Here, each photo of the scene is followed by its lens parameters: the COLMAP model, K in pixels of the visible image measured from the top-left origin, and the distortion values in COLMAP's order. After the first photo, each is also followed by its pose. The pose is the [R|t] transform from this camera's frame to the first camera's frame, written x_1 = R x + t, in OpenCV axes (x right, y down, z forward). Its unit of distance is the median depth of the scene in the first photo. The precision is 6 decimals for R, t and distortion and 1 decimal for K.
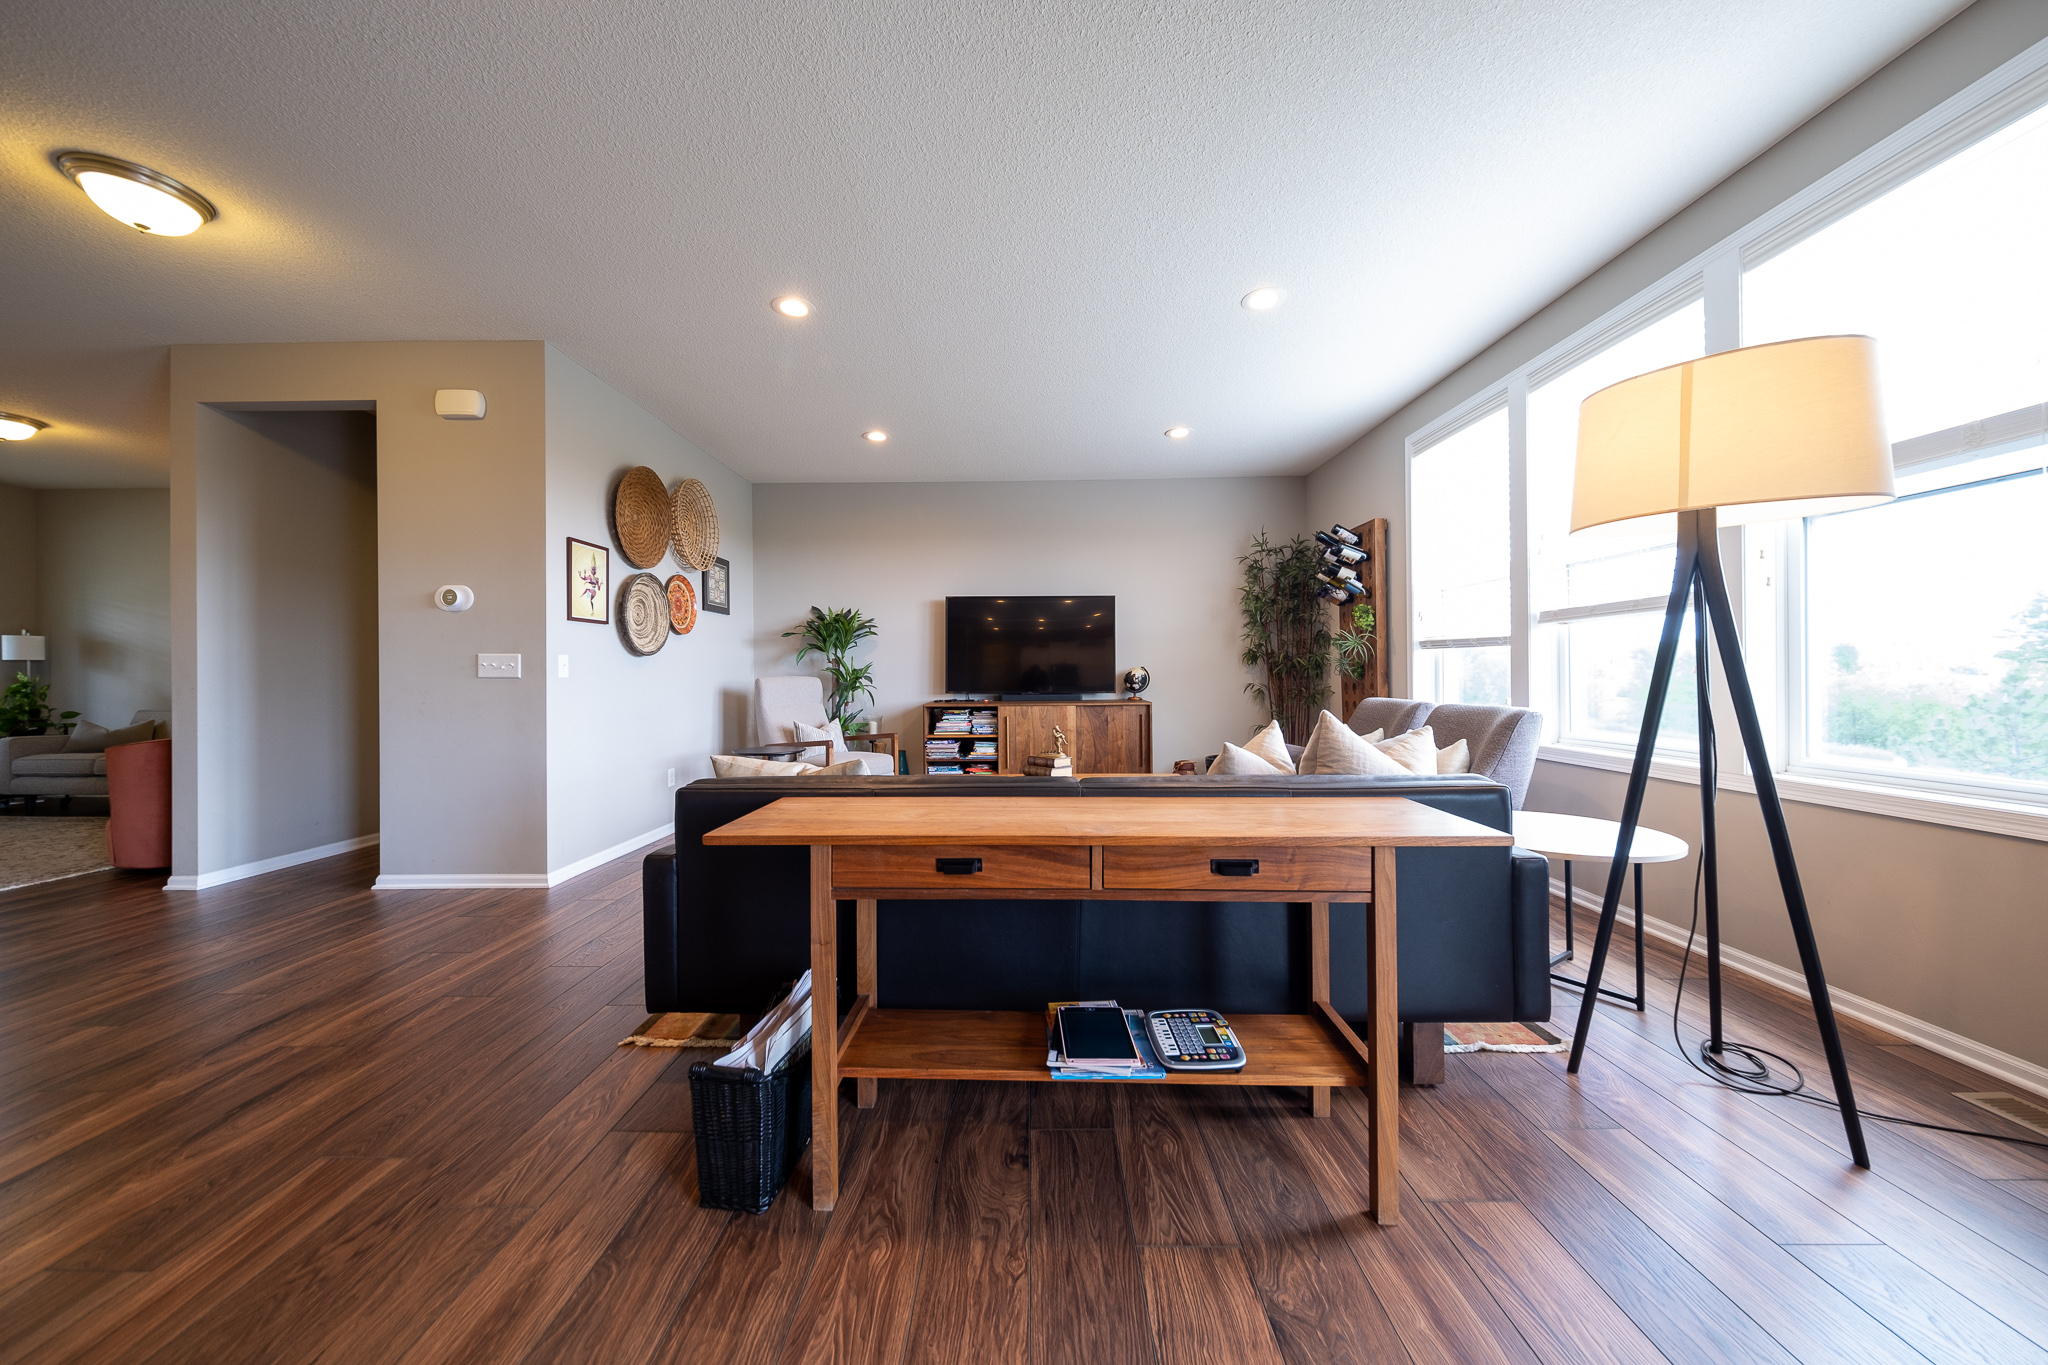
lens RADIAL K [[682.4, 0, 1021.2], [0, 682.4, 675.3], [0, 0, 1]] dist [0.000724, -0.000105]
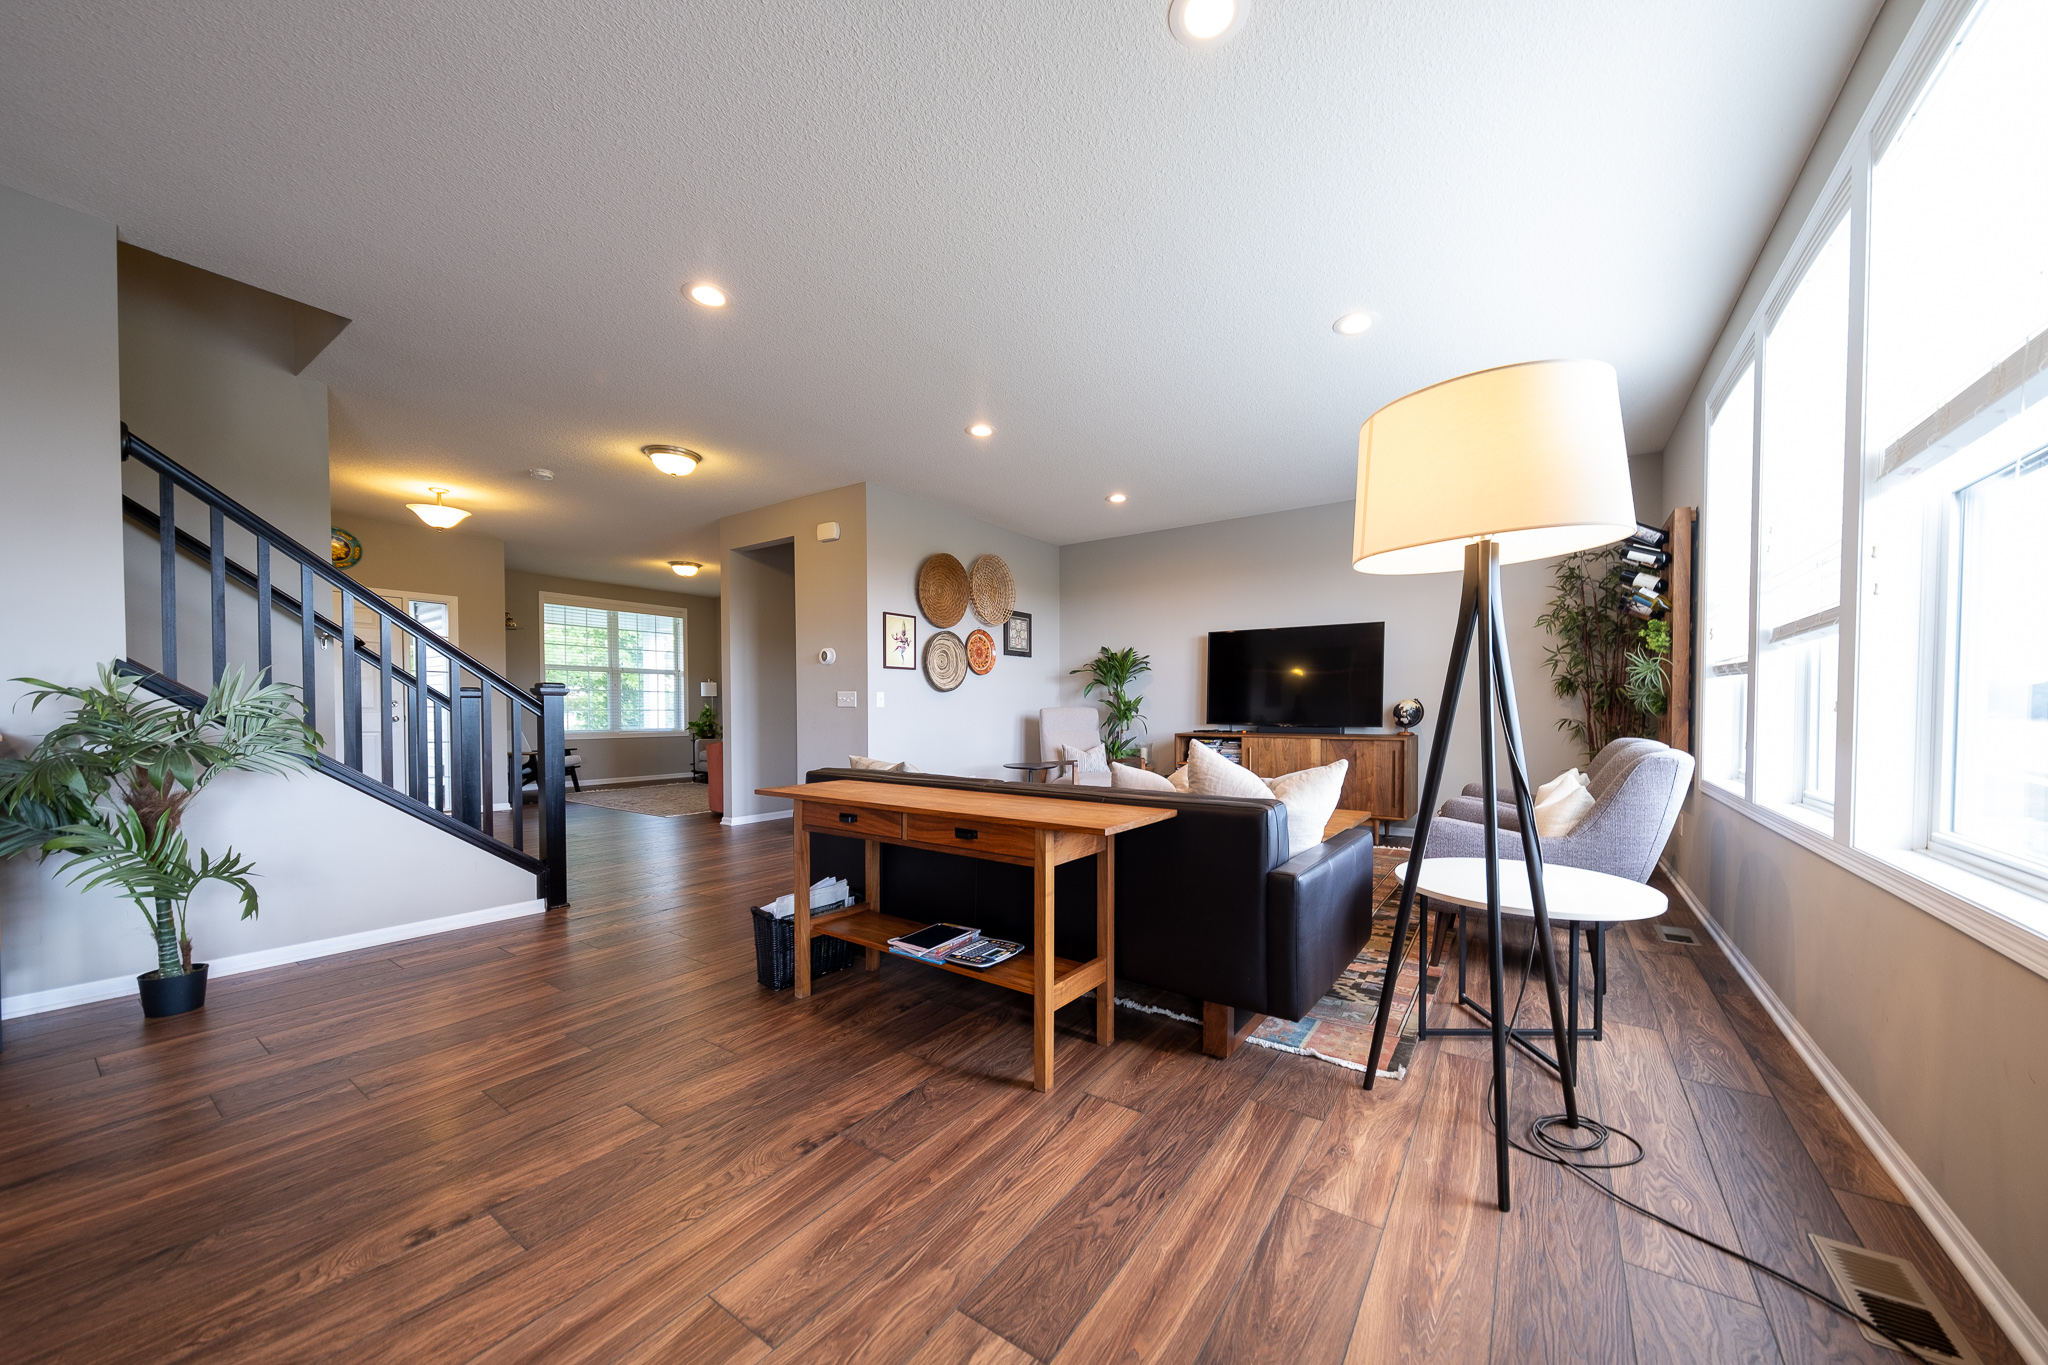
lens RADIAL K [[708.8, 0, 1067.7], [0, 708.8, 724.4], [0, 0, 1]] dist [0.008377, -0.000001]
pose [[0.842594, 0.018335, -0.538237, 0.380516], [-0.004850, 0.999638, 0.026459, -0.001848], [0.538527, -0.019684, 0.842378, -0.059362]]
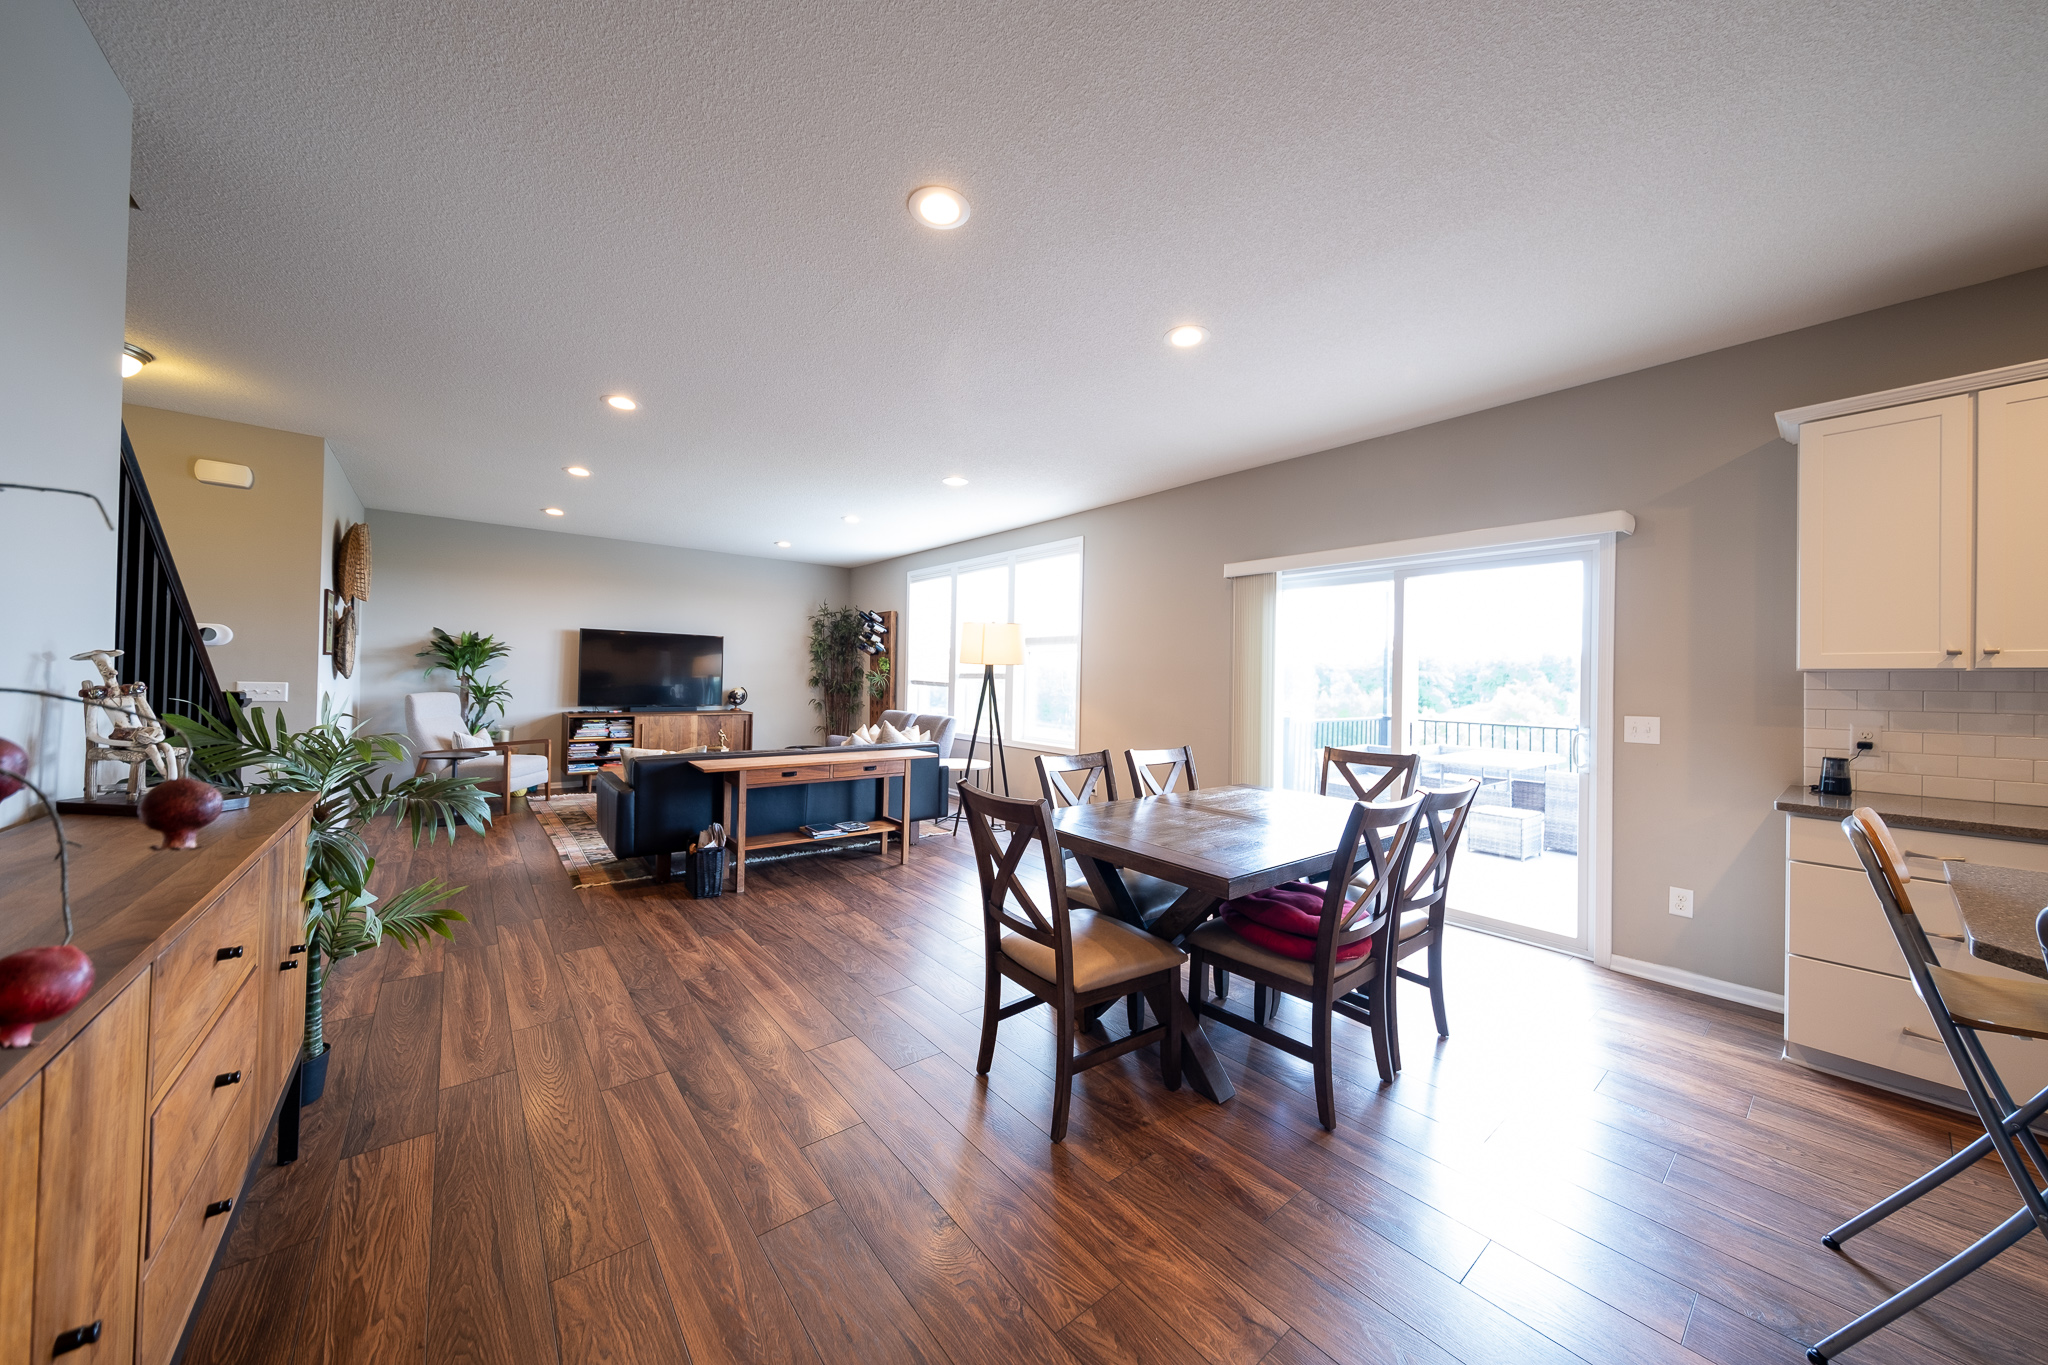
lens RADIAL K [[656.0, 0, 1024.0], [0, 656.0, 682.5], [0, 0, 1]] dist [0.000470, 0.000004]
pose [[0.757093, 0.021063, 0.652967, -0.353833], [-0.026229, 0.999654, -0.001835, -0.045954], [-0.652780, -0.015737, 0.757384, -0.560346]]
